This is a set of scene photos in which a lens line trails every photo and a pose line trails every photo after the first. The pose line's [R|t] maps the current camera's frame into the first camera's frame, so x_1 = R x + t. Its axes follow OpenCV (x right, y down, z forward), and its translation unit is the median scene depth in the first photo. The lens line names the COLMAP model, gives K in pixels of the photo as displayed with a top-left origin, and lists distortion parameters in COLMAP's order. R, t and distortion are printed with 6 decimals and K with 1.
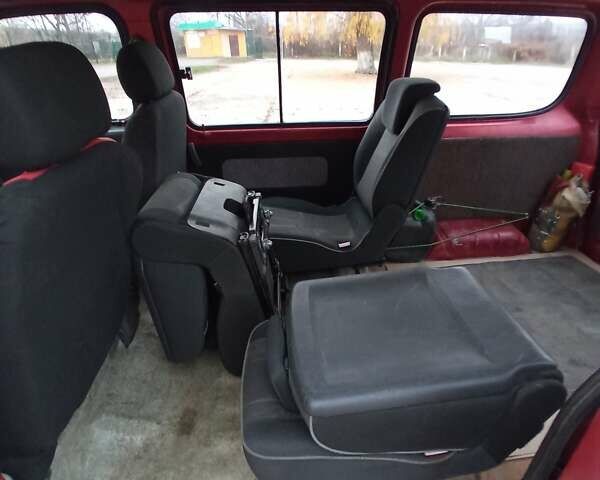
lens RADIAL K [[371.0, 0, 302.4], [0, 371.0, 237.3], [0, 0, 1]] dist [0.003136, 0.001404]
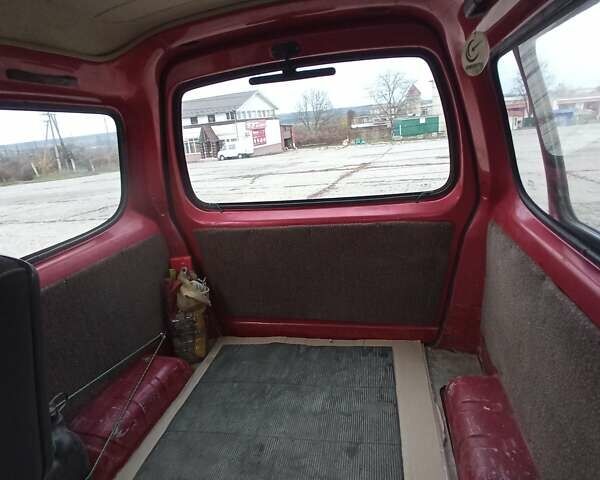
lens RADIAL K [[371.0, 0, 302.4], [0, 371.0, 237.3], [0, 0, 1]] dist [0.003136, 0.001404]
pose [[0.349556, -0.312984, 0.883092, 0.070617], [0.559171, 0.825972, 0.071402, -0.131869], [-0.751757, 0.468841, 0.463735, 0.321271]]
